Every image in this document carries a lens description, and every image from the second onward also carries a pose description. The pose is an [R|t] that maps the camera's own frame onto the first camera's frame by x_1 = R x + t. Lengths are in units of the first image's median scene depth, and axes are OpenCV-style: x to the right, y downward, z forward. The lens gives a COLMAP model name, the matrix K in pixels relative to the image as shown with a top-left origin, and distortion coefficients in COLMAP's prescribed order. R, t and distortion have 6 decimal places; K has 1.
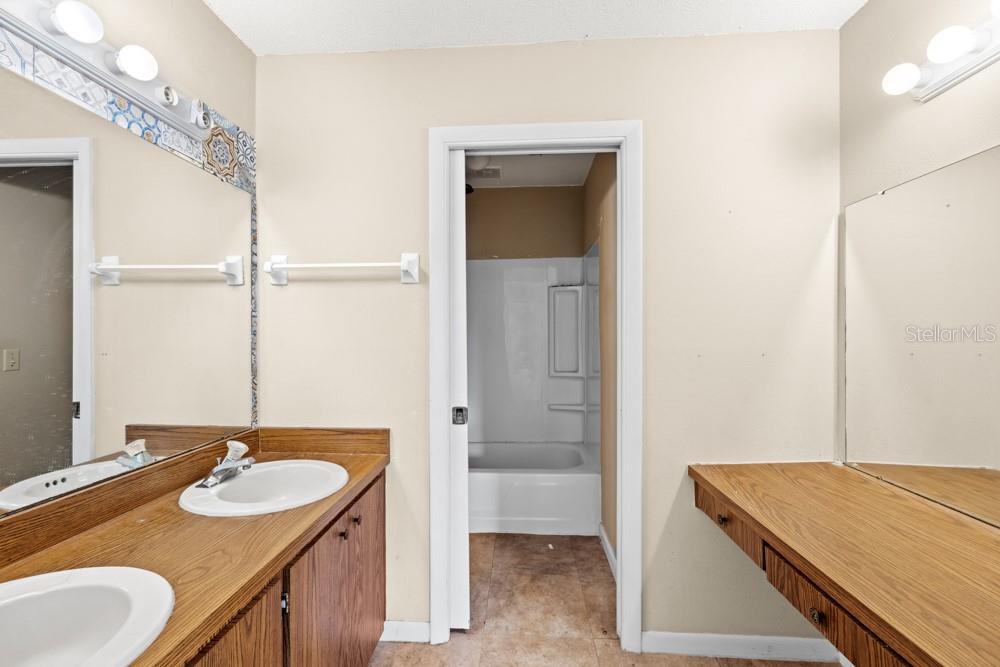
lens RADIAL K [[426.6, 0, 497.9], [0, 426.6, 333.8], [0, 0, 1]] dist [0.001071, 0.000377]
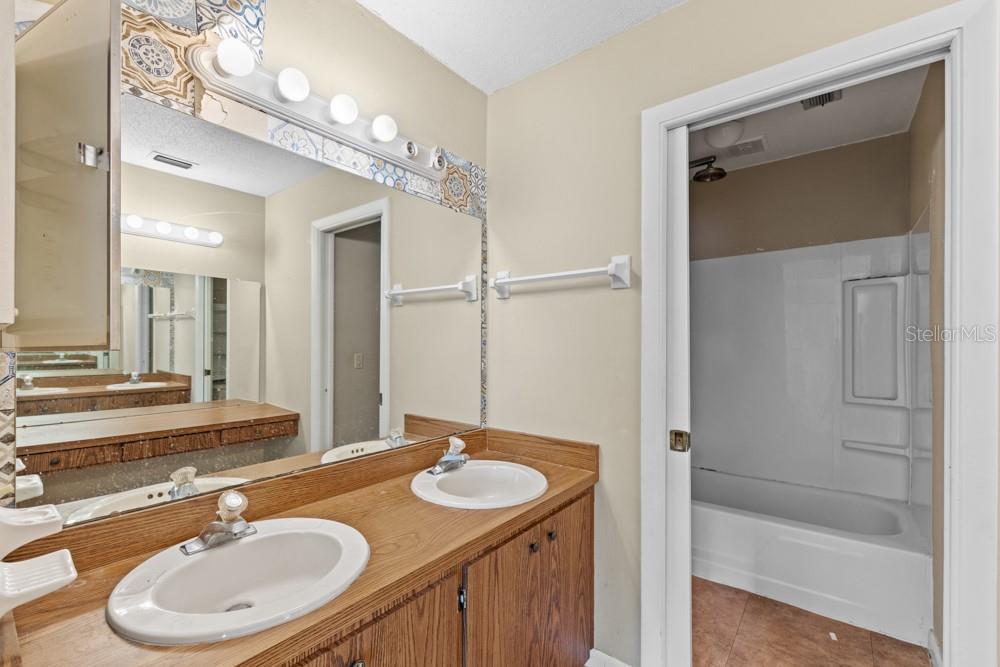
lens RADIAL K [[426.6, 0, 499.3], [0, 426.6, 342.1], [0, 0, 1]] dist [0.001071, 0.000377]
pose [[0.821584, 0.001027, -0.570087, 0.100992], [-0.003544, 0.999988, -0.003306, 0.000108], [0.570077, 0.004736, 0.821578, 0.103544]]
